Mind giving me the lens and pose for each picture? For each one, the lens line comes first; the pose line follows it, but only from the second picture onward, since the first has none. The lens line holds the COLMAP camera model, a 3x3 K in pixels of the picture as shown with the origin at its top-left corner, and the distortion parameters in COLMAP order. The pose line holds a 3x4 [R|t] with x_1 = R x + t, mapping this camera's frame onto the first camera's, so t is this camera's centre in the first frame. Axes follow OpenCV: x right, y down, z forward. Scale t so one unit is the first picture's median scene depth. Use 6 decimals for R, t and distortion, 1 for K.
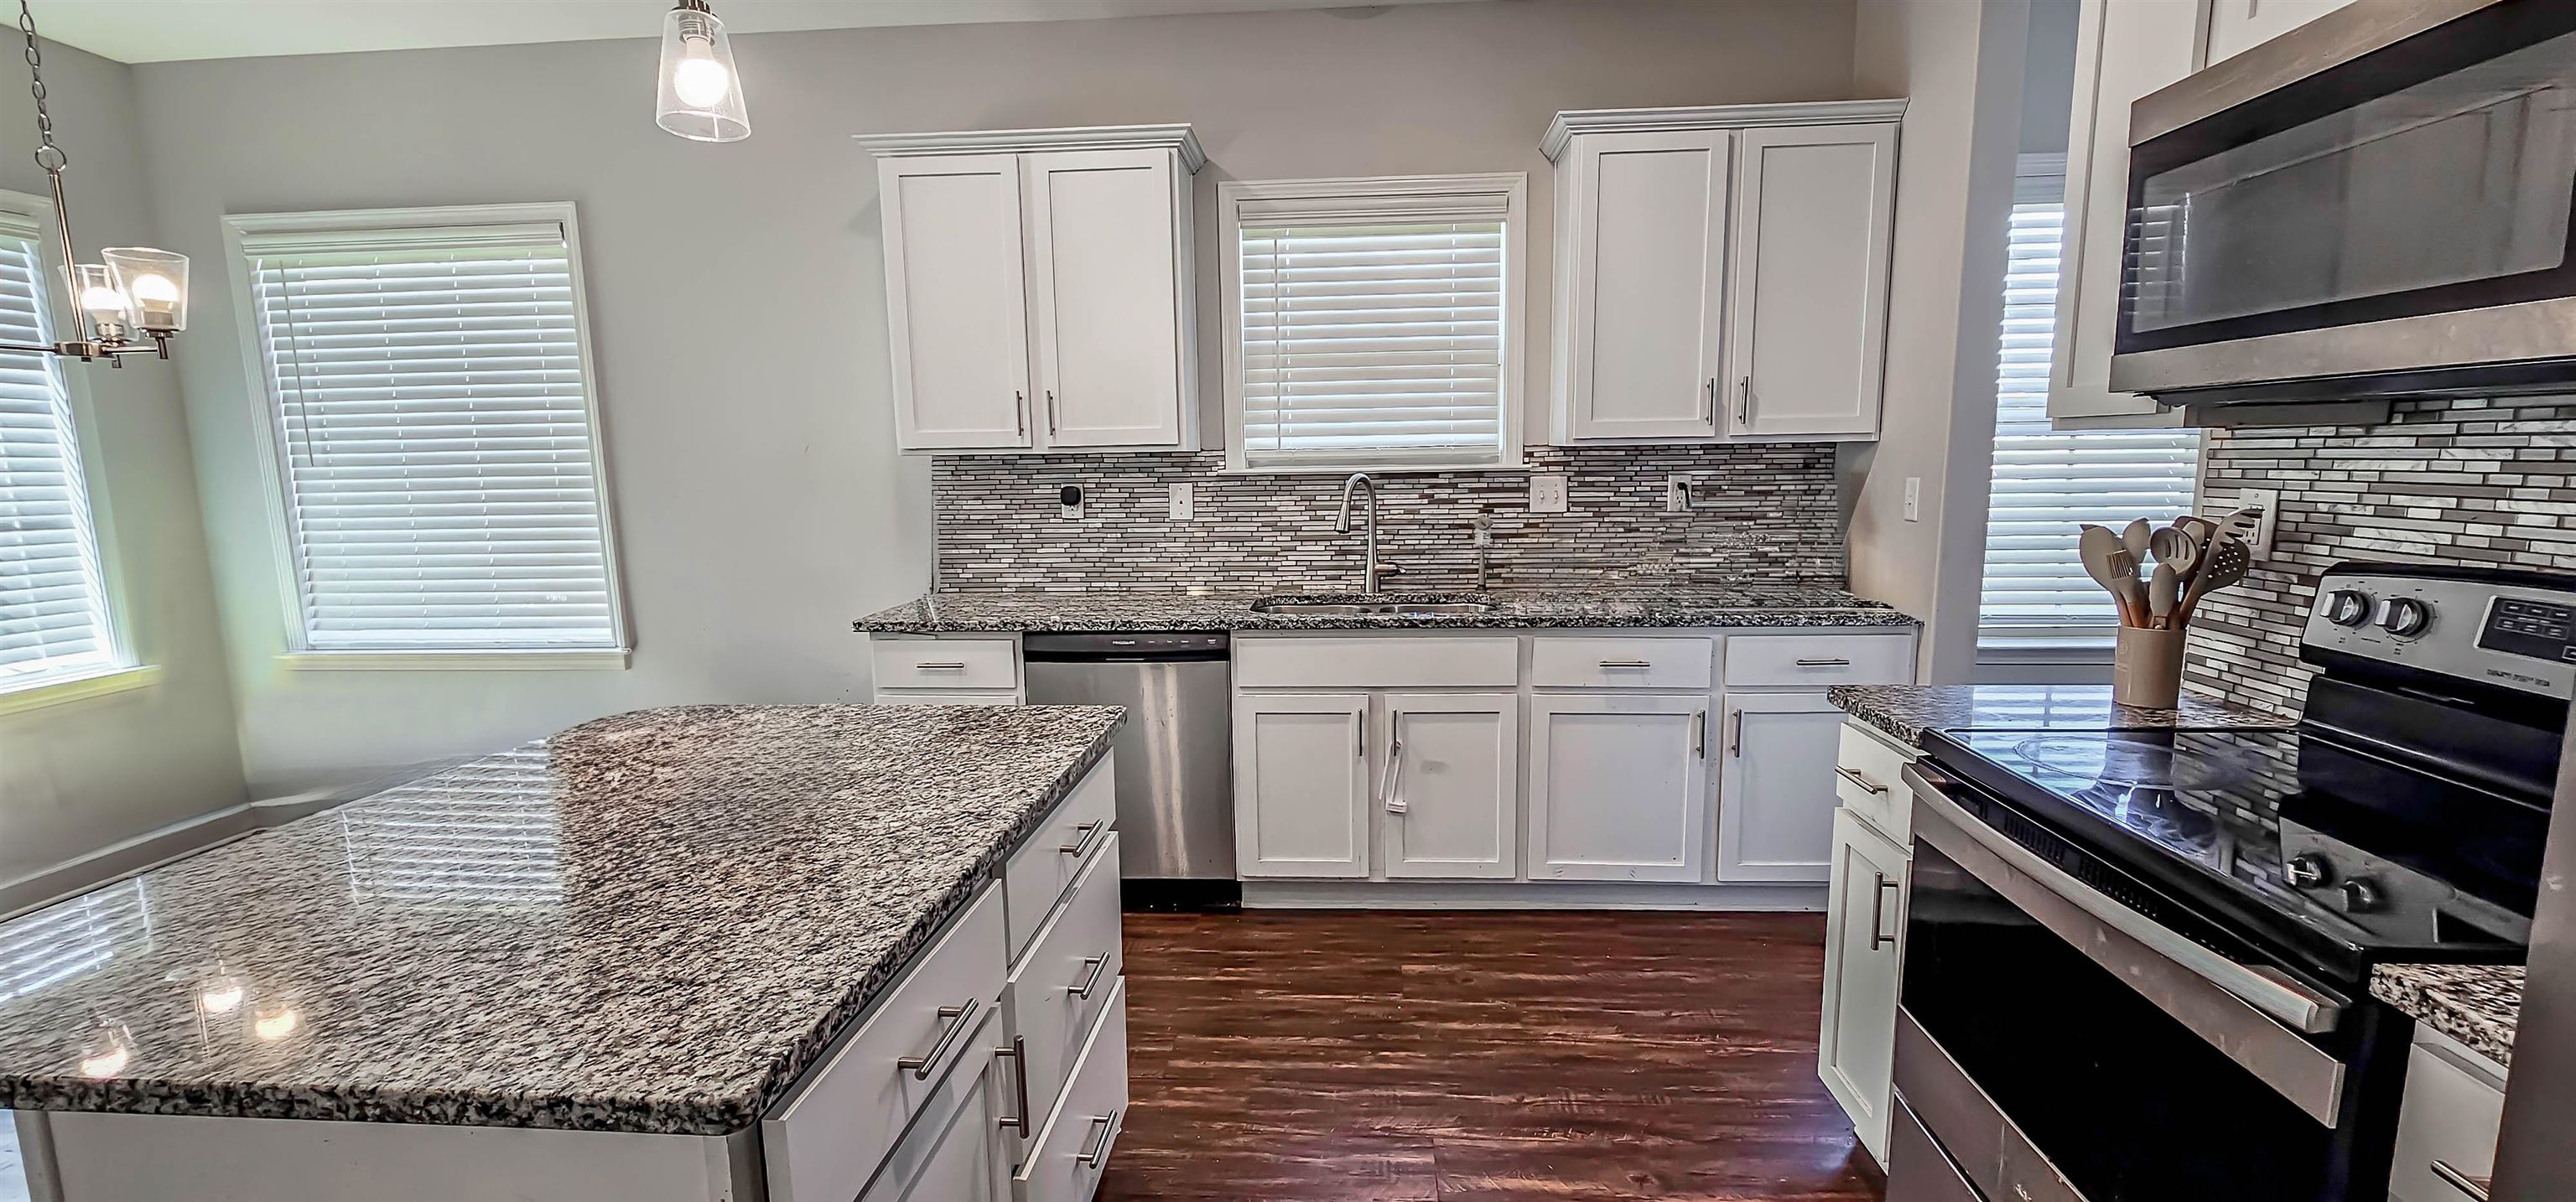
lens RADIAL K [[1066.3, 0, 1302.4], [0, 1066.3, 609.4], [0, 0, 1]] dist [0.000337, -0.000160]
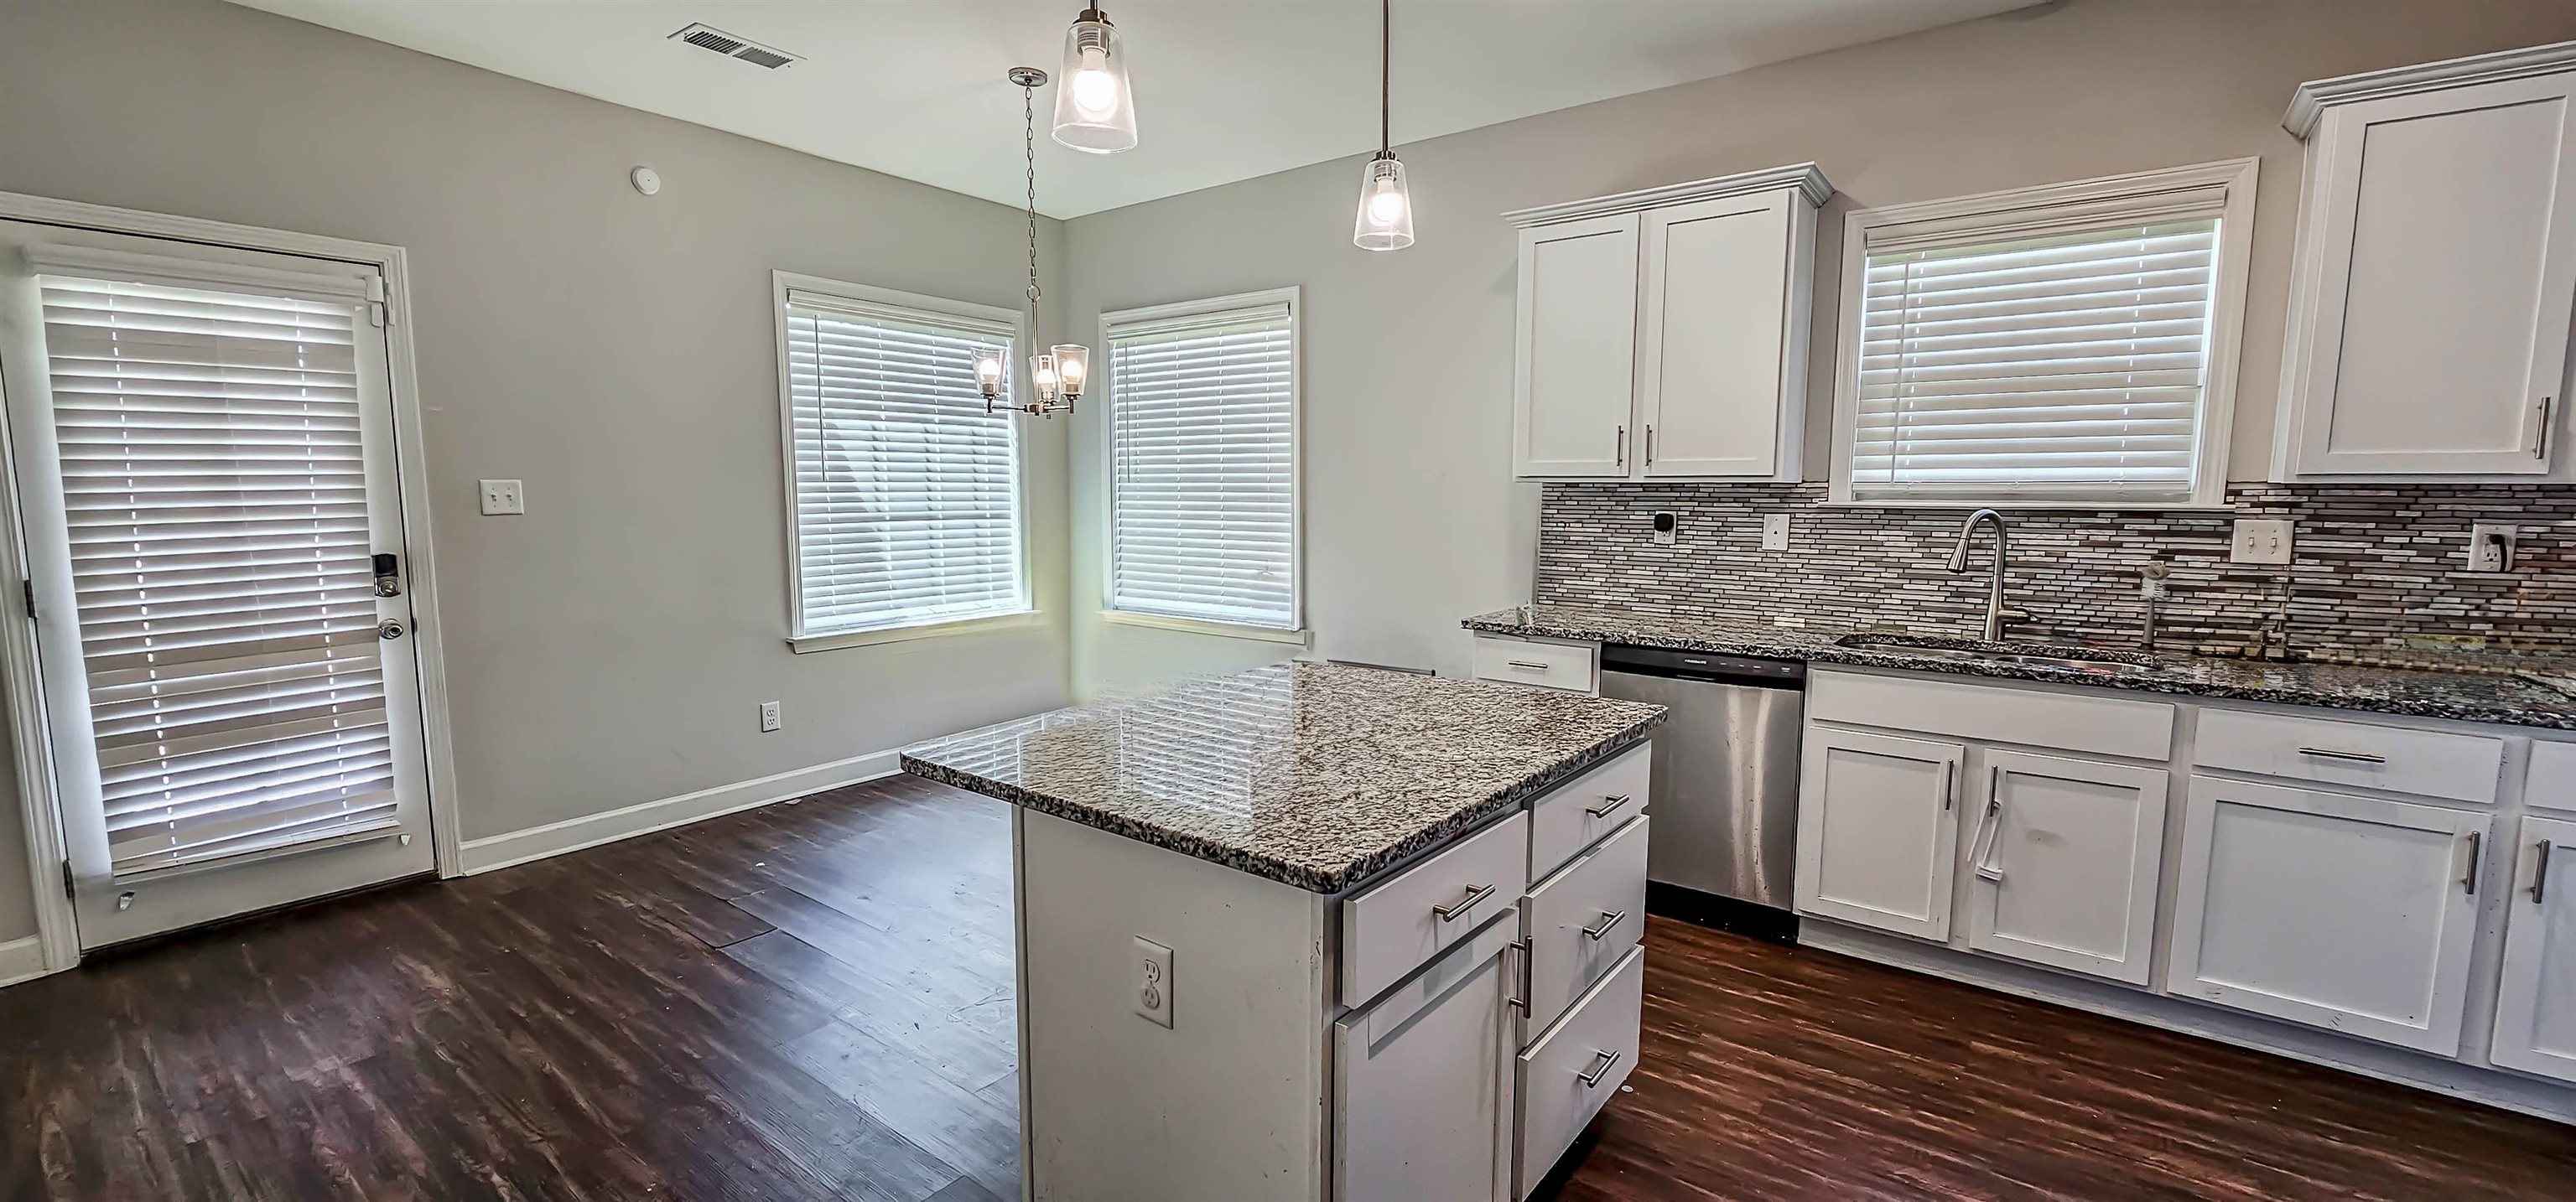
lens RADIAL K [[1066.3, 0, 1285.1], [0, 1066.3, 609.0], [0, 0, 1]] dist [0.000337, -0.000160]
pose [[0.832016, 0.081626, -0.548714, 0.069639], [-0.096256, 0.995354, 0.002114, 0.016153], [0.546337, 0.051059, 0.836008, -0.107333]]
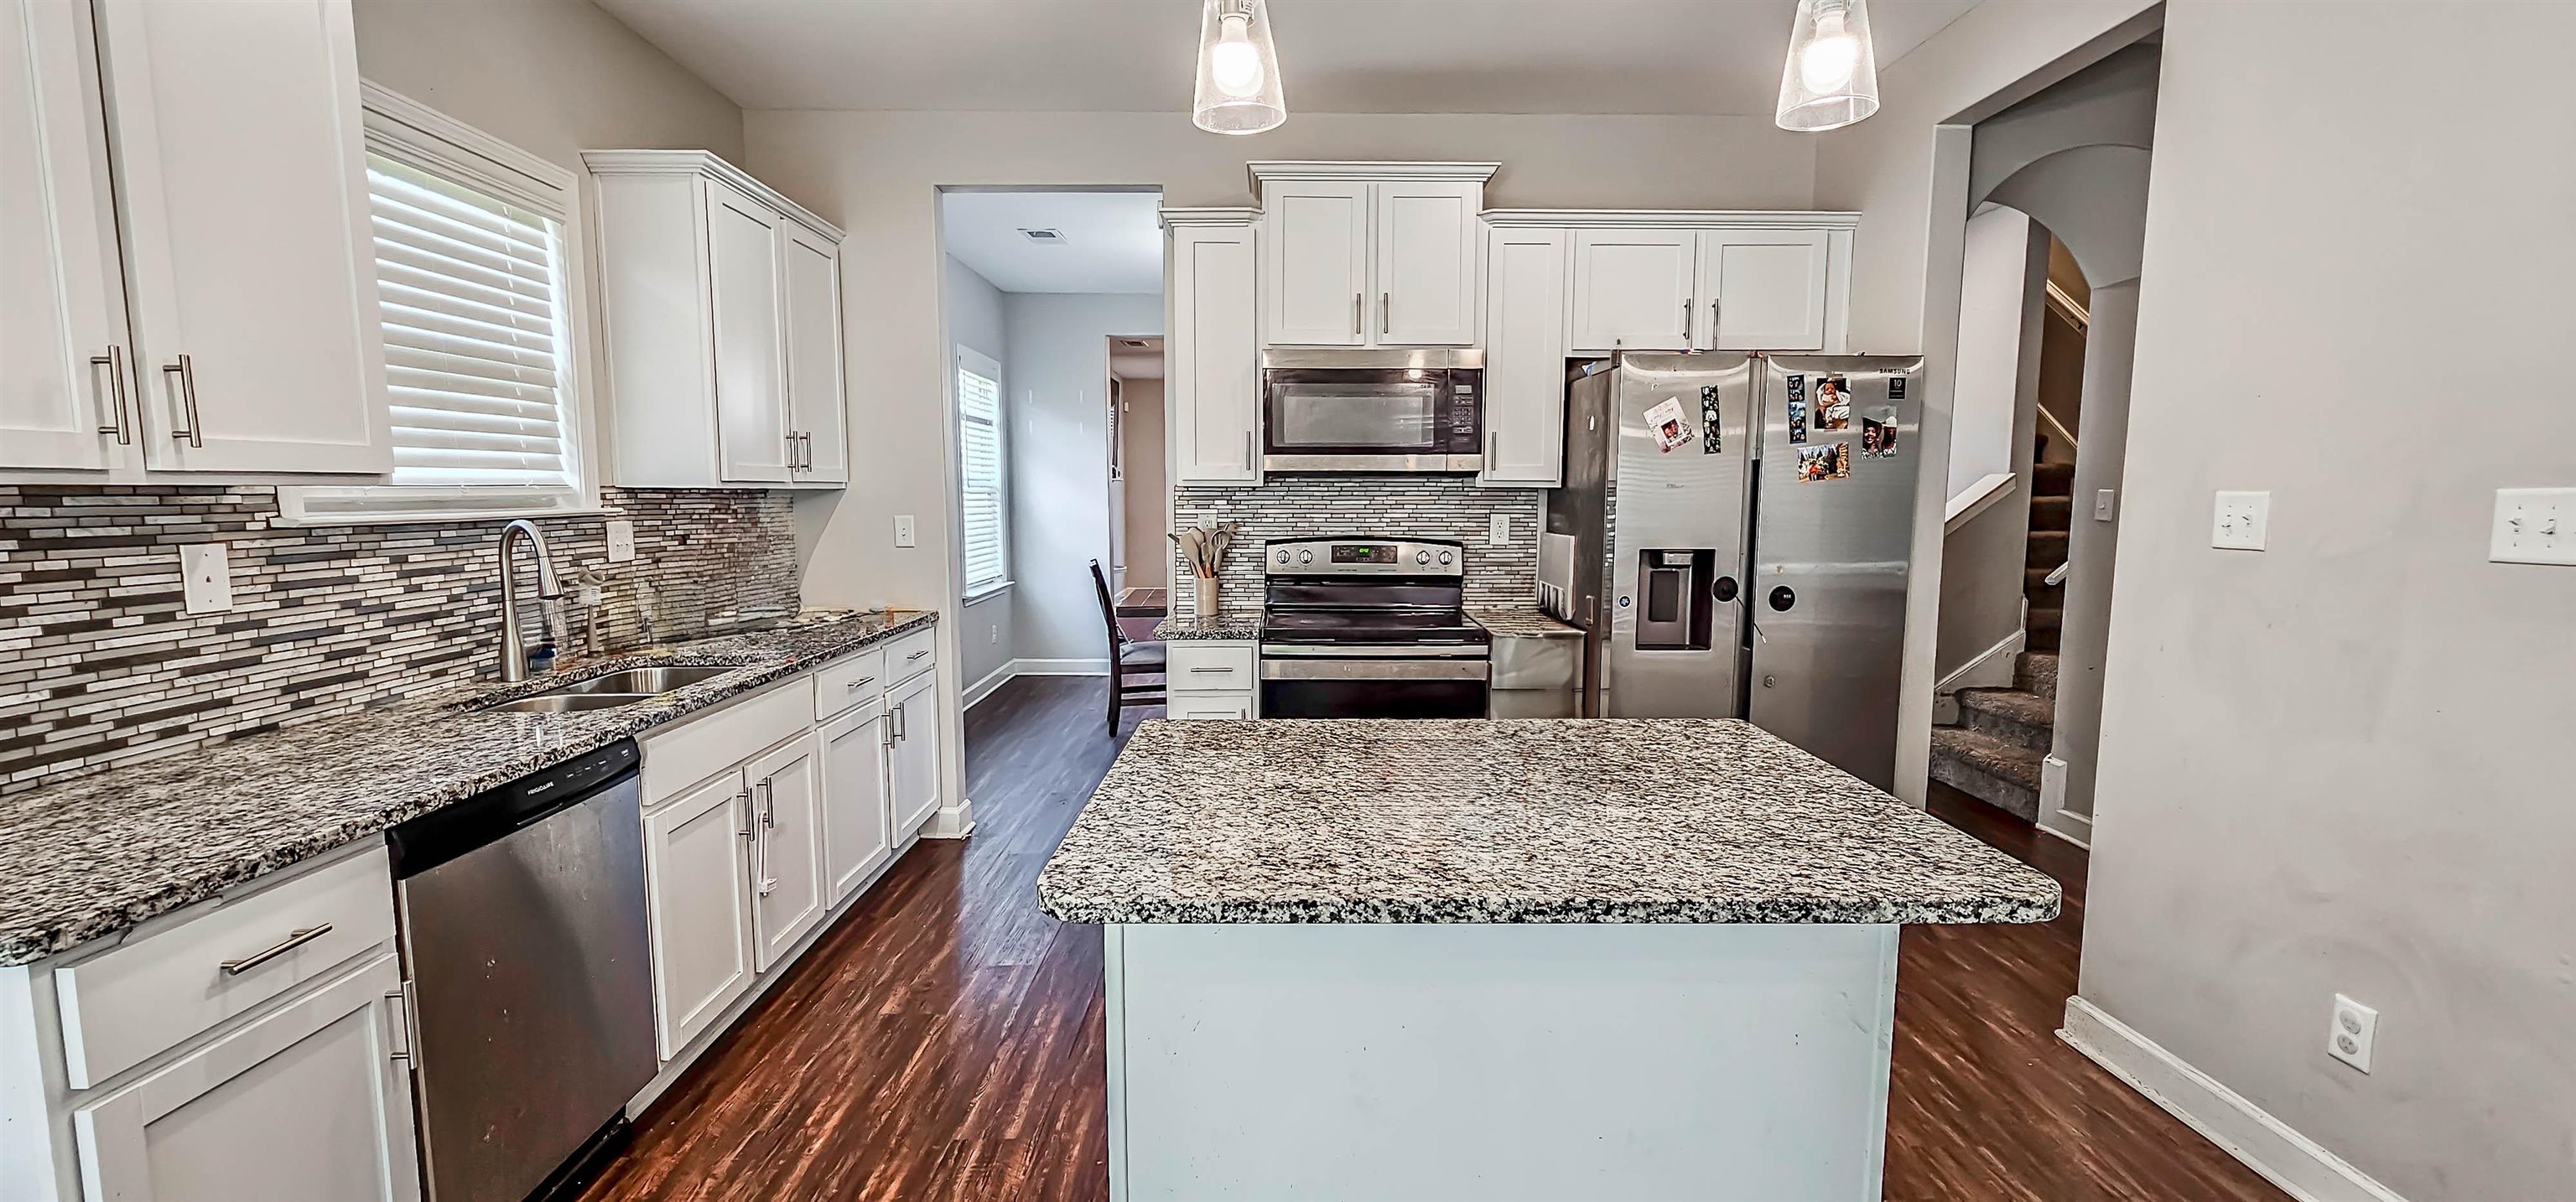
lens RADIAL K [[1066.3, 0, 1295.3], [0, 1066.3, 609.3], [0, 0, 1]] dist [0.000337, -0.000160]
pose [[-0.085932, -0.094205, 0.991837, -0.817695], [0.145706, 0.983628, 0.106049, -0.074106], [-0.985589, 0.153629, -0.070799, 0.593648]]
